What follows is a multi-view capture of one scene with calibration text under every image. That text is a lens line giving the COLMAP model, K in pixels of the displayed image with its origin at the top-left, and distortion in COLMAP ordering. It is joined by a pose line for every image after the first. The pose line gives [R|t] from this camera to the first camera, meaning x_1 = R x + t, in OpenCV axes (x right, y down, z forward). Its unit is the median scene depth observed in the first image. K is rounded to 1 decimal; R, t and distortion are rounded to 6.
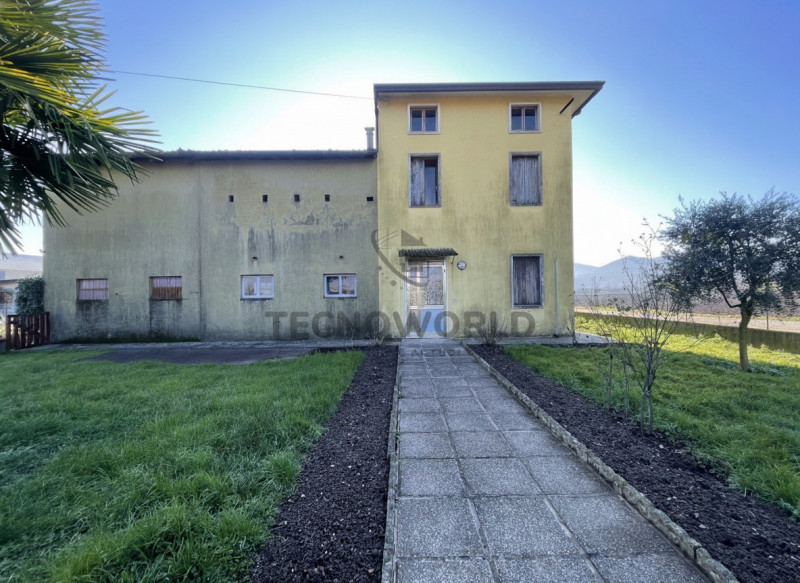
lens RADIAL K [[323.1, 0, 404.8], [0, 323.1, 293.9], [0, 0, 1]] dist [0.000945, 0.000092]
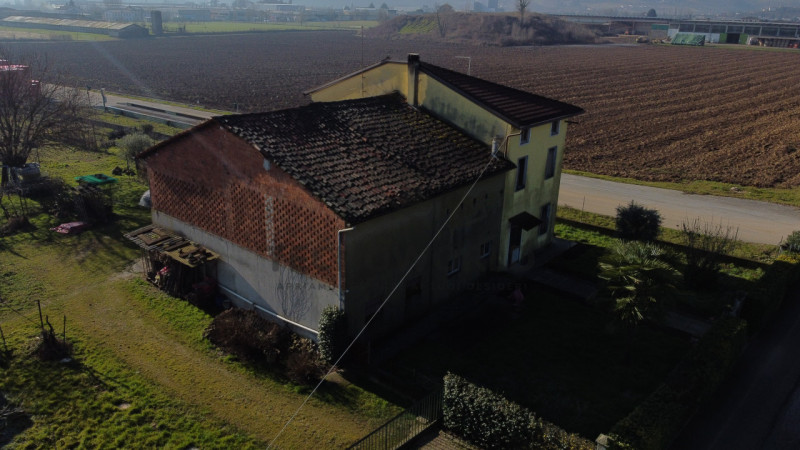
lens RADIAL K [[623.6, 0, 398.9], [0, 623.6, 226.6], [0, 0, 1]] dist [0.001397, -0.009054]
pose [[0.636179, -0.235118, 0.734844, -2.588125], [-0.042704, 0.940246, 0.337807, -1.103455], [-0.770359, -0.246287, 0.588124, -0.380636]]
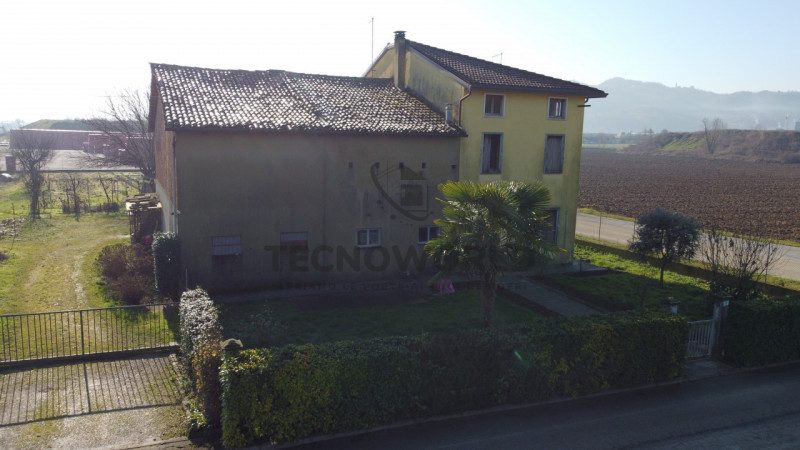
lens RADIAL K [[623.6, 0, 393.6], [0, 623.6, 227.7], [0, 0, 1]] dist [0.001397, -0.009054]
pose [[0.909031, -0.030875, 0.415584, -1.348860], [-0.041064, 0.985761, 0.163059, -0.448316], [-0.414701, -0.165291, 0.894819, -1.133041]]
